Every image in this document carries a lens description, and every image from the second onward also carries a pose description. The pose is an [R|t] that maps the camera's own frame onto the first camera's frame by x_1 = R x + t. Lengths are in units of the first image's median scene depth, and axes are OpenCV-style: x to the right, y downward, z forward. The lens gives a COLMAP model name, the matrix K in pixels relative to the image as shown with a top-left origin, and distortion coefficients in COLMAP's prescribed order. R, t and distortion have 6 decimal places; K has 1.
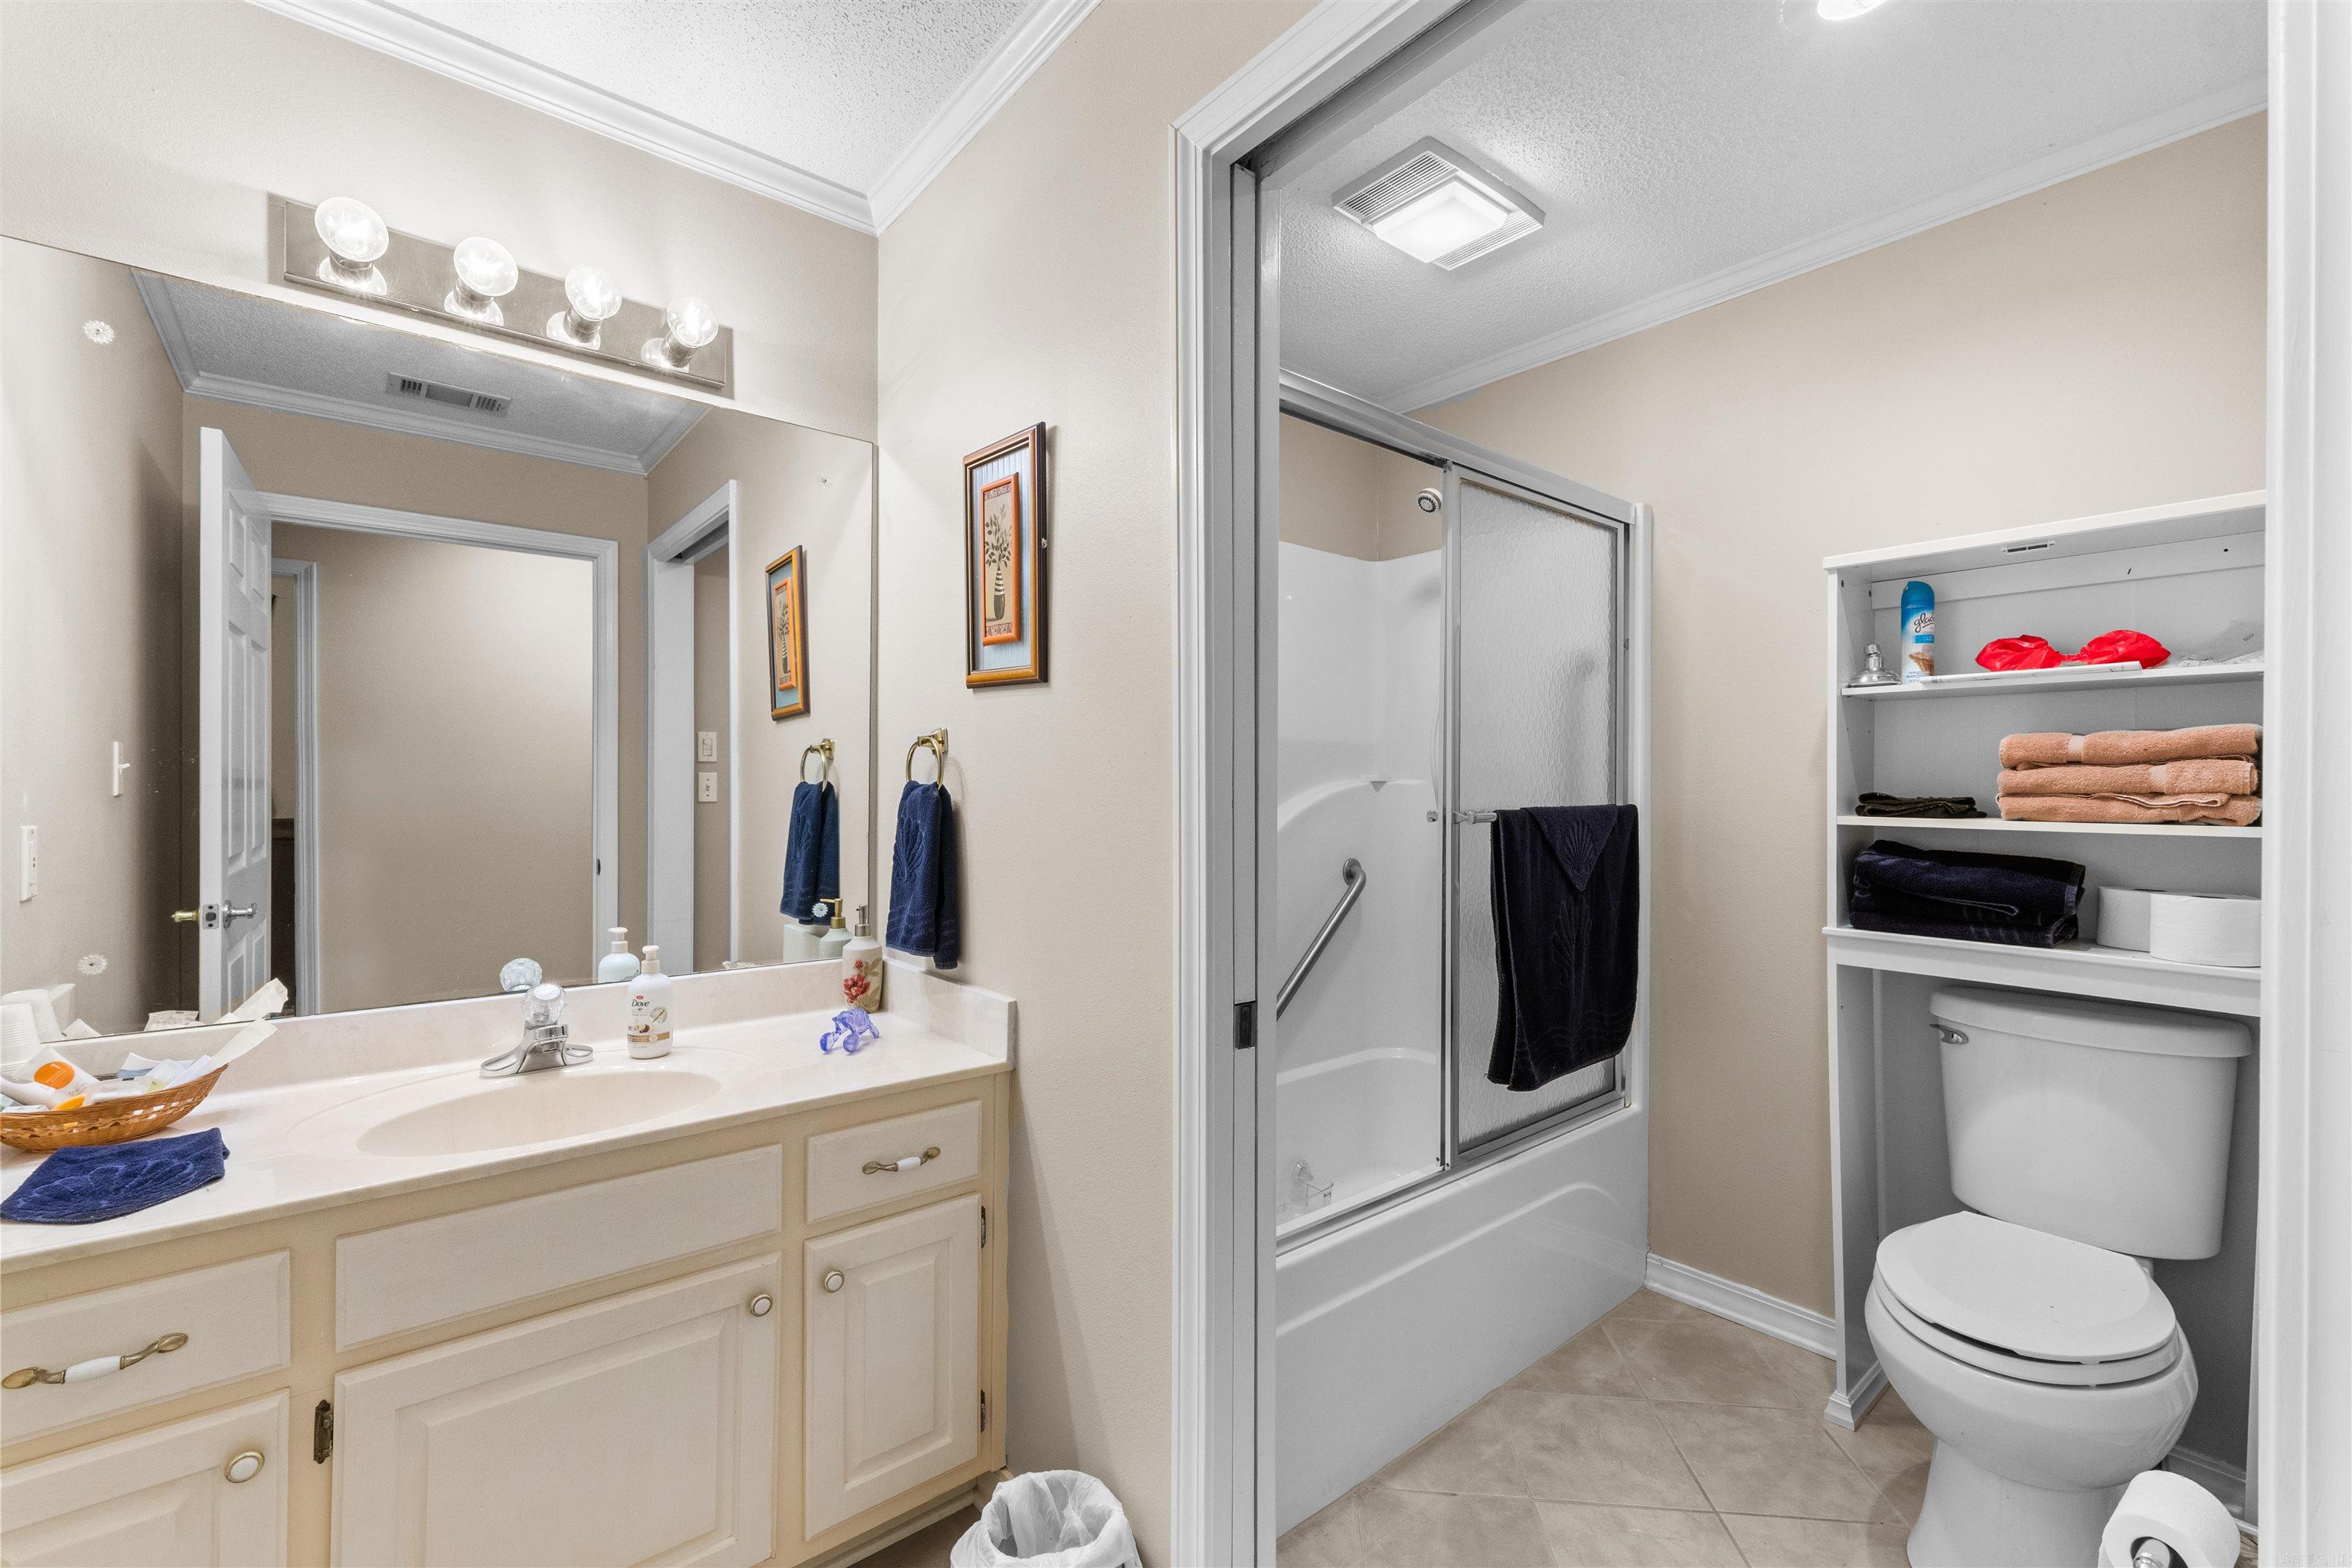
lens RADIAL K [[1001.7, 0, 1177.1], [0, 1001.7, 783.8], [0, 0, 1]] dist [0.006167, -0.000237]
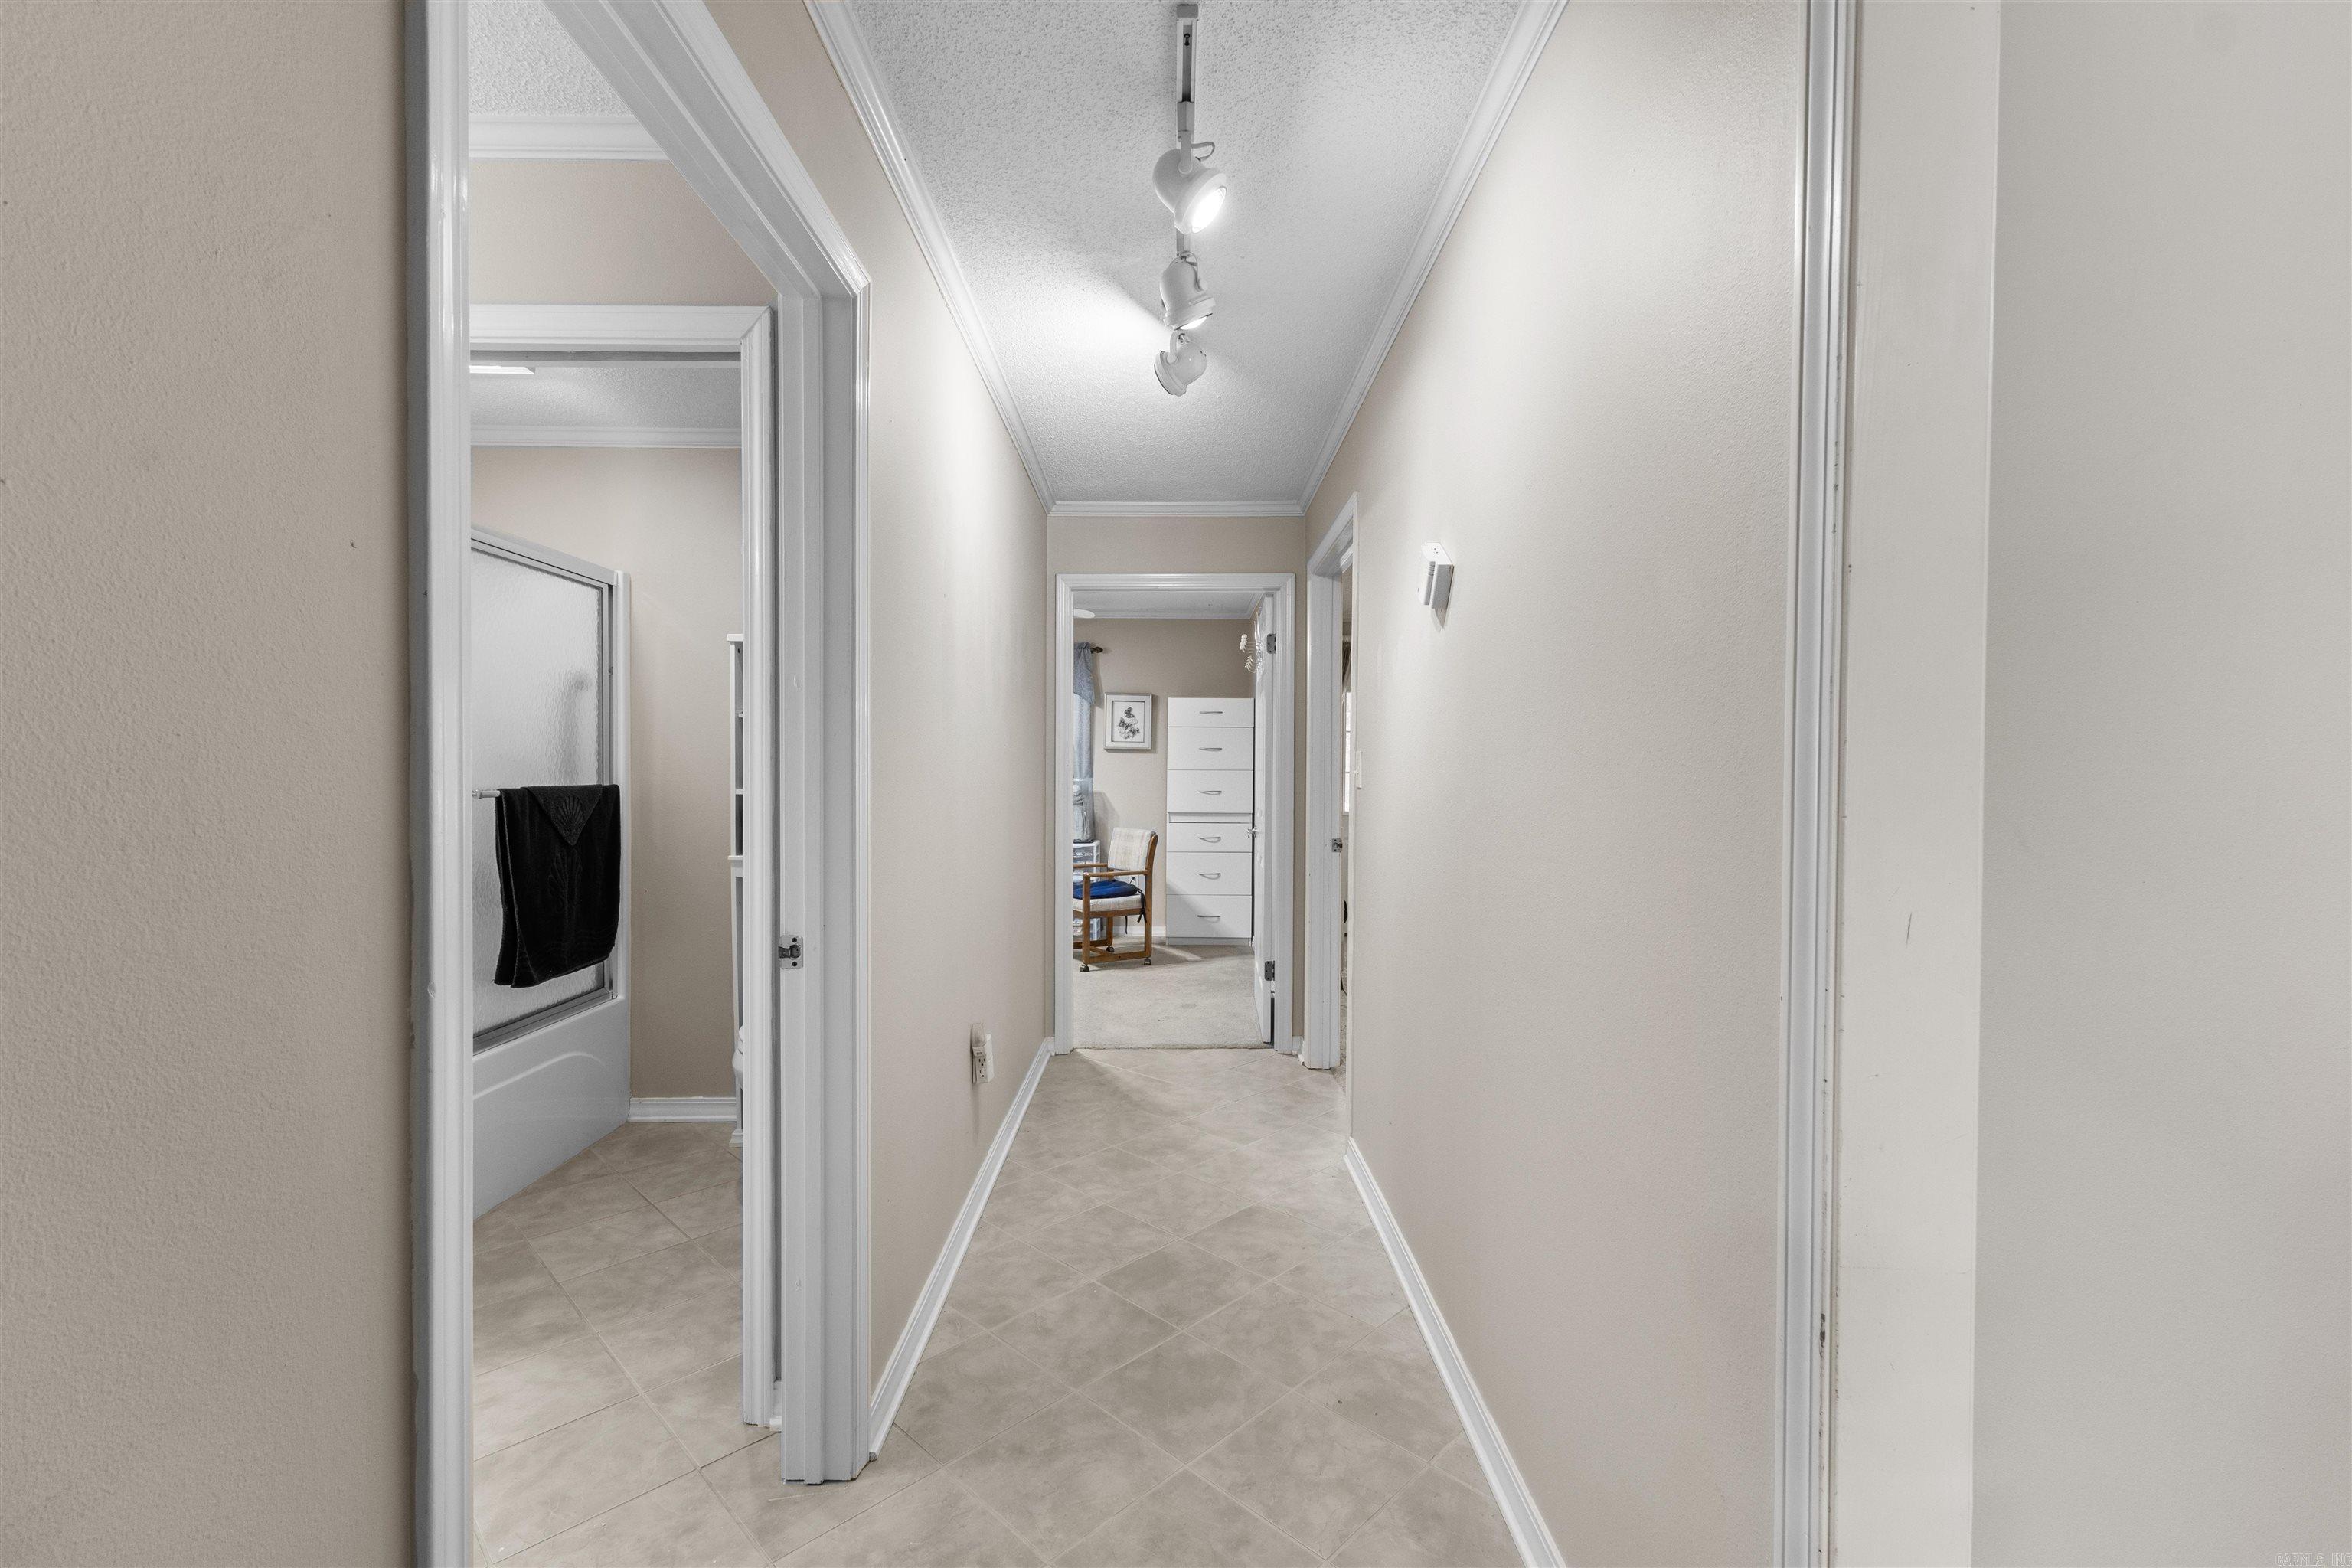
lens RADIAL K [[1001.7, 0, 1186.3], [0, 1001.7, 779.7], [0, 0, 1]] dist [0.006167, -0.000237]
pose [[0.636145, -0.010110, 0.771504, -0.139004], [-0.001575, 0.999895, 0.014402, -0.007804], [-0.771568, -0.010377, 0.636062, -0.569449]]
